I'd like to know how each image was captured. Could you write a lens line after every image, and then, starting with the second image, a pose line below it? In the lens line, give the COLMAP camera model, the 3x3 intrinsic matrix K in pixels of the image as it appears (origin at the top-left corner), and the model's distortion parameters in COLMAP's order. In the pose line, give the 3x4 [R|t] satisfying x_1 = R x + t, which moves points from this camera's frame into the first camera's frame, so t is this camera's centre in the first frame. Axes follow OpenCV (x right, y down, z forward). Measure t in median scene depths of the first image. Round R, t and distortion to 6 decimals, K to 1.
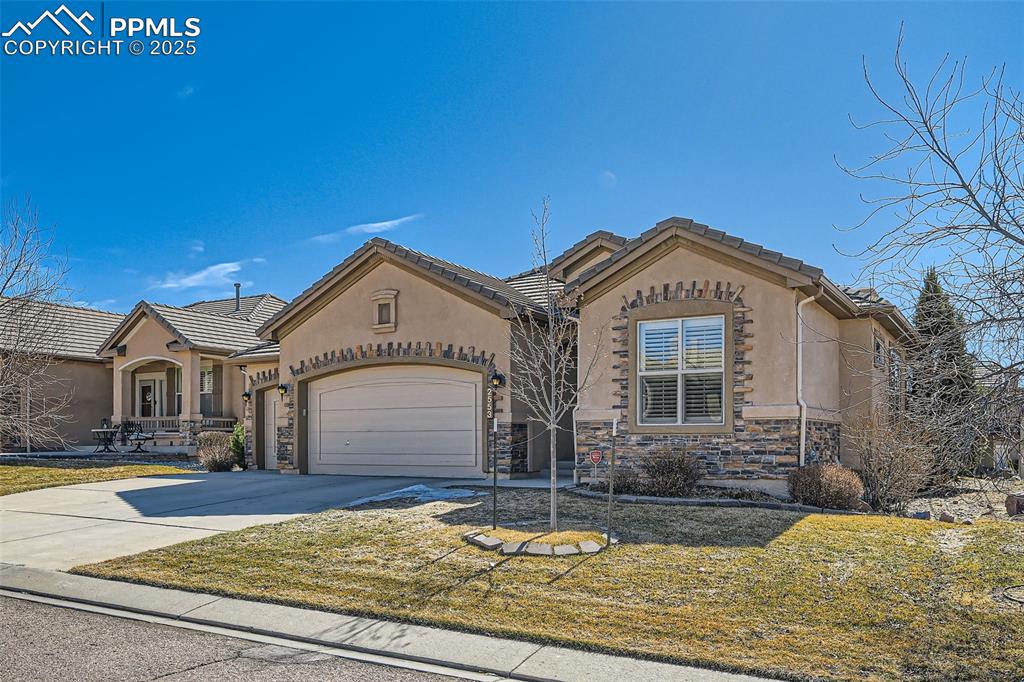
lens RADIAL K [[871.5, 0, 512.0], [0, 871.5, 341.0], [0, 0, 1]] dist [-0.008411, -0.012805]
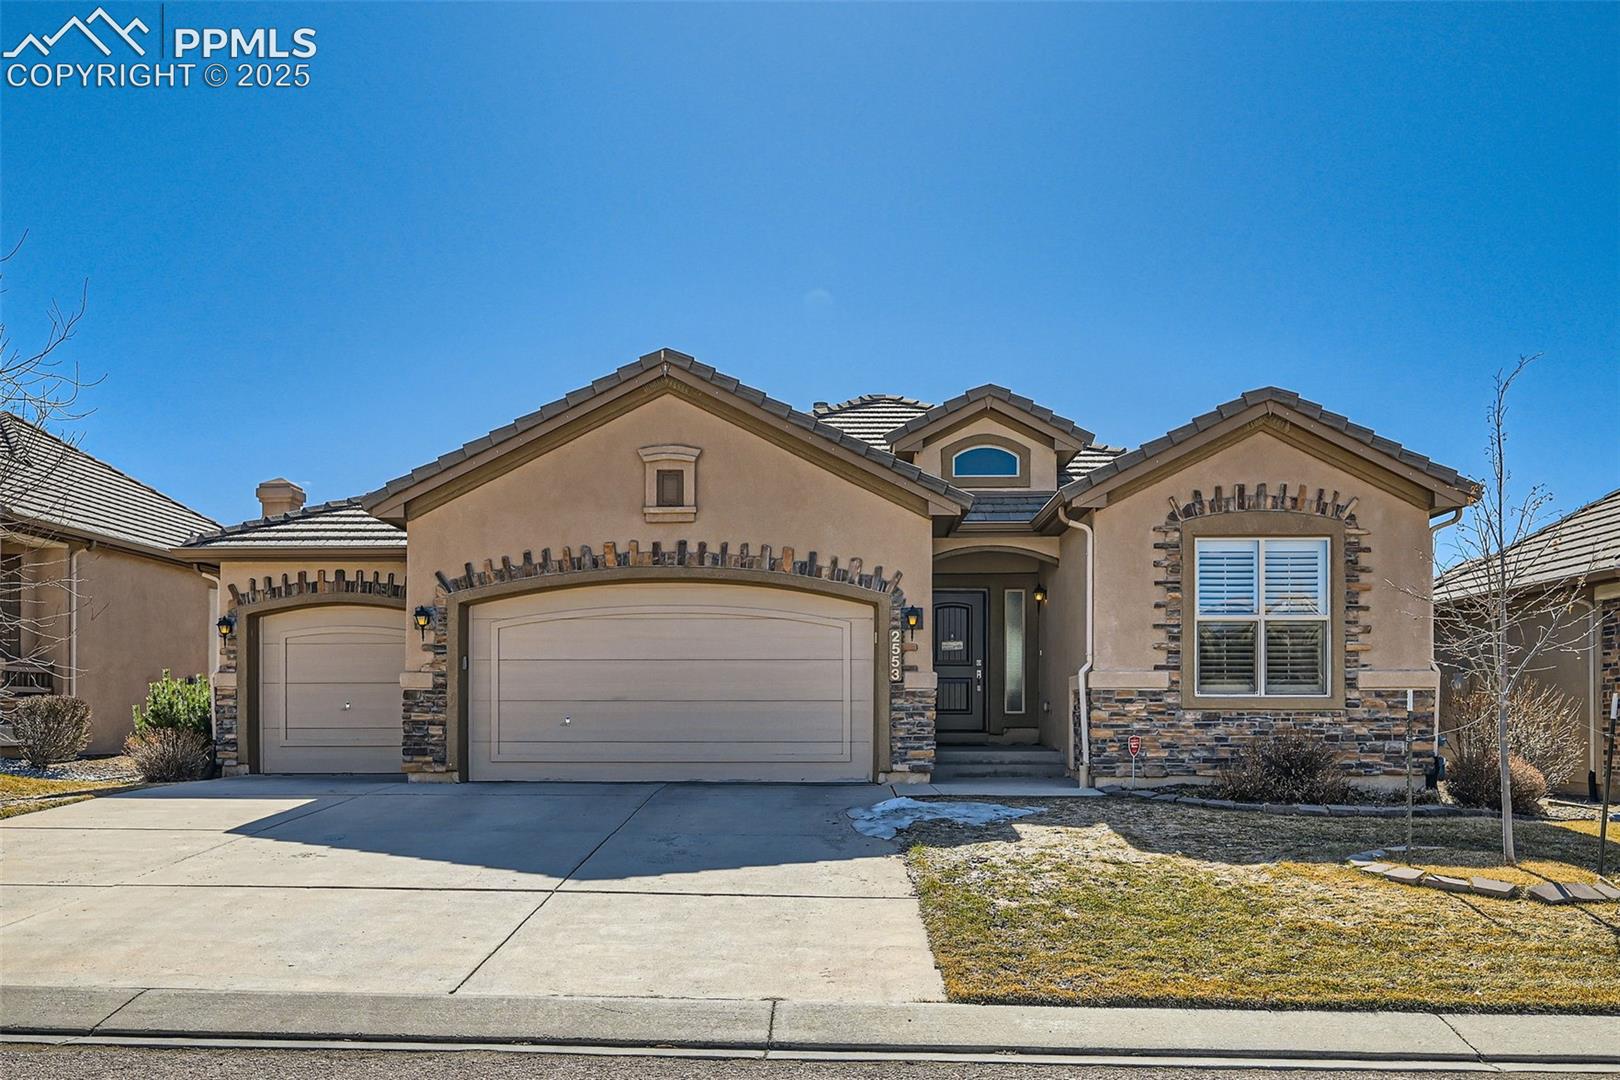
lens RADIAL K [[1378.7, 0, 810.0], [0, 1378.7, 540.0], [0, 0, 1]] dist [-0.008411, -0.012805]
pose [[0.869109, 0.063342, 0.490549, -0.610490], [-0.059277, 0.997957, -0.023841, 0.020992], [-0.491057, -0.008358, 0.871088, 0.237653]]
